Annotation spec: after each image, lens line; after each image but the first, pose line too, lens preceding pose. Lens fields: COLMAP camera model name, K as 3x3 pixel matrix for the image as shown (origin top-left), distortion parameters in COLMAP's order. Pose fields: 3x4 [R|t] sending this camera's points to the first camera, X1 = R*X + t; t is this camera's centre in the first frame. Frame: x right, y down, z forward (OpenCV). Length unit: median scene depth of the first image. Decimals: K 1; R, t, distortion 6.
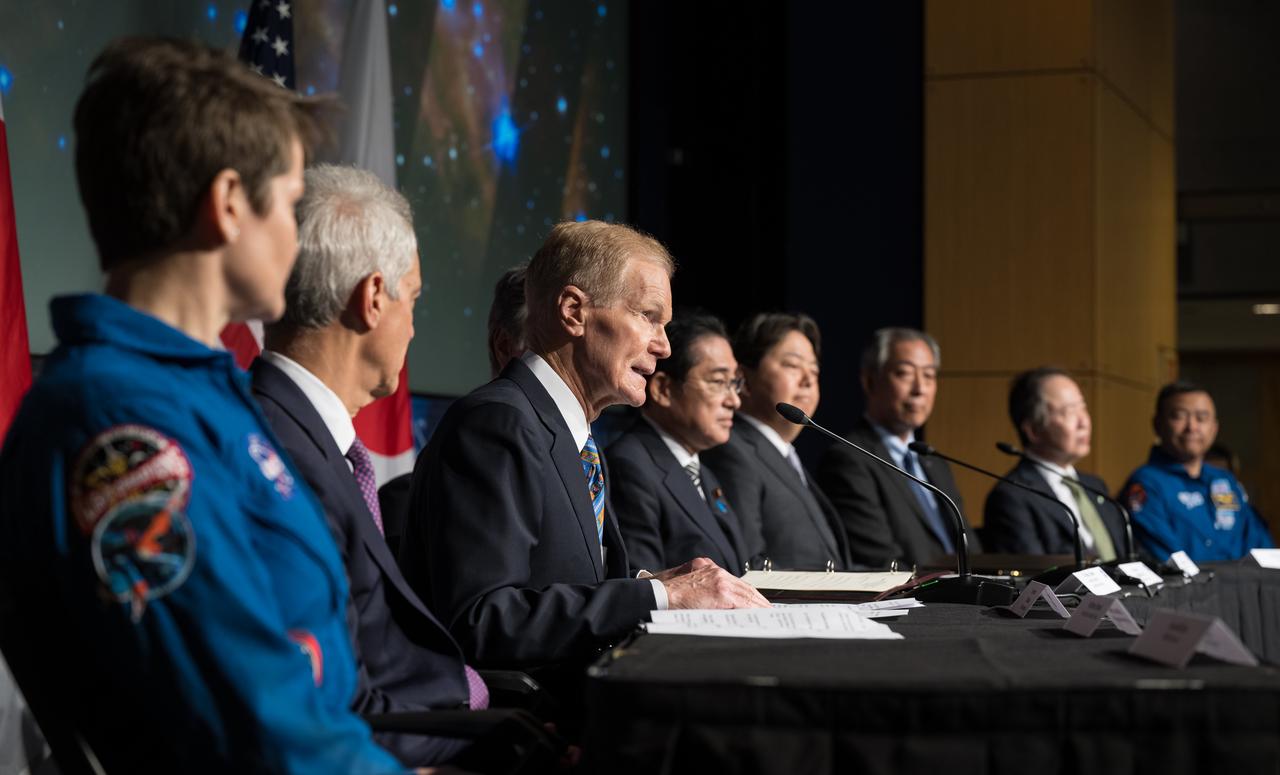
lens RADIAL K [[518.4, 0, 647.5], [0, 518.4, 394.8], [0, 0, 1]] dist [-0.003286, 0.000242]
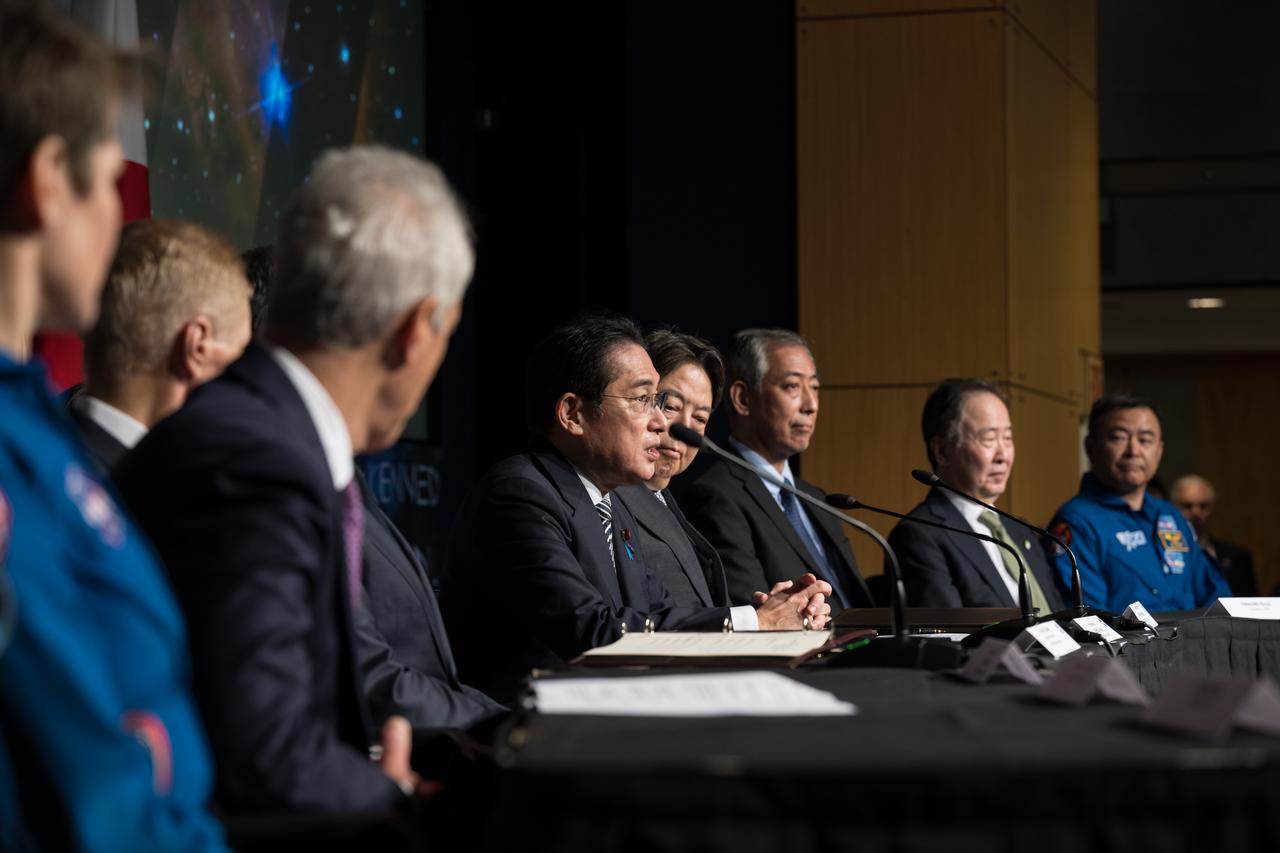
lens RADIAL K [[640.1, 0, 629.5], [0, 640.1, 424.8], [0, 0, 1]] dist [-0.000625, -0.002508]
pose [[0.999849, -0.009960, 0.014225, 0.227517], [0.009772, 0.999865, 0.013192, 0.002219], [-0.014354, -0.013051, 0.999812, 0.001755]]
